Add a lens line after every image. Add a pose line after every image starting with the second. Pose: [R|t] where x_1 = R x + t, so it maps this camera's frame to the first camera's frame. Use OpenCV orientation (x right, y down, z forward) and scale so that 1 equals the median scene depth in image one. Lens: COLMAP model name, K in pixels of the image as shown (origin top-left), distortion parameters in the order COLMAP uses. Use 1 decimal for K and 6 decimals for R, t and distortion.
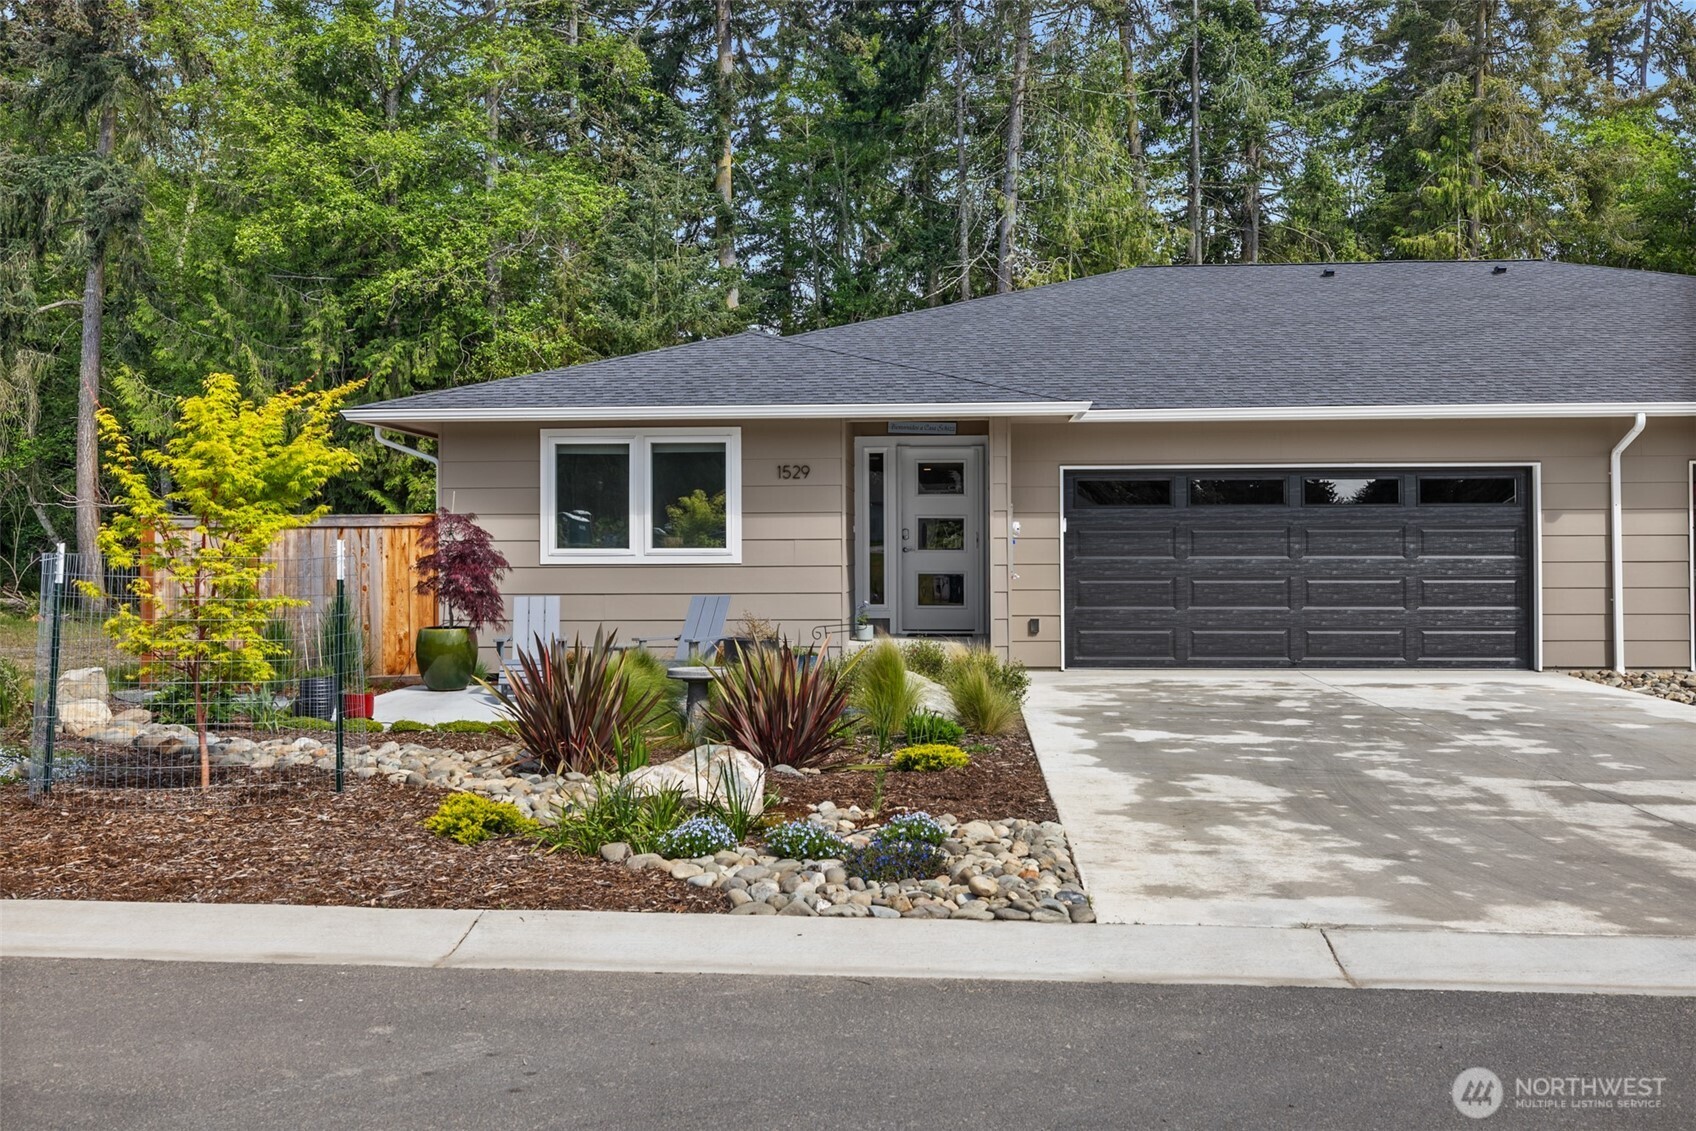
lens RADIAL K [[1624.9, 0, 848.0], [0, 1624.9, 565.5], [0, 0, 1]] dist [-0.010014, 0.005854]
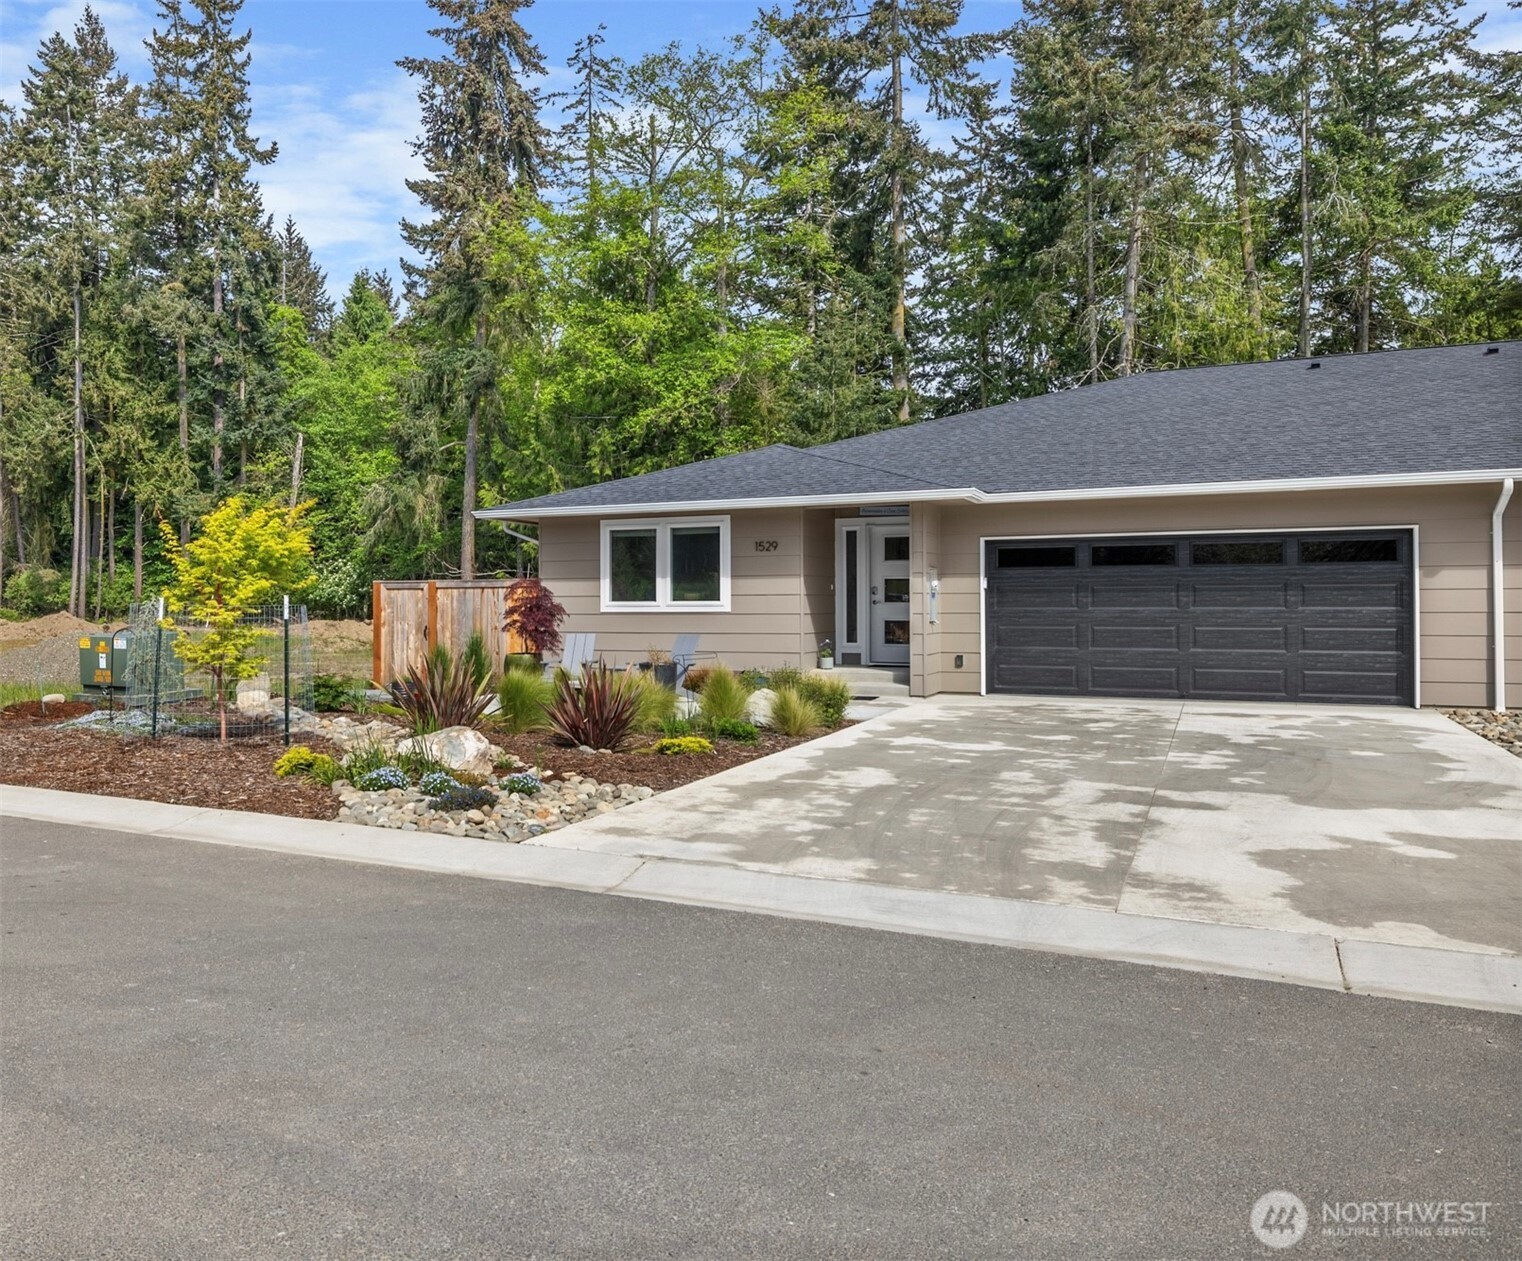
lens RADIAL K [[1200.8, 0, 581.5], [0, 1200.8, 624.1], [0, 0, 1]] dist [0.003550, -0.009421]
pose [[0.917426, 0.006246, -0.397857, 0.223738], [-0.003281, 0.999962, 0.008132, 0.001112], [0.397893, -0.006155, 0.917411, -0.006203]]
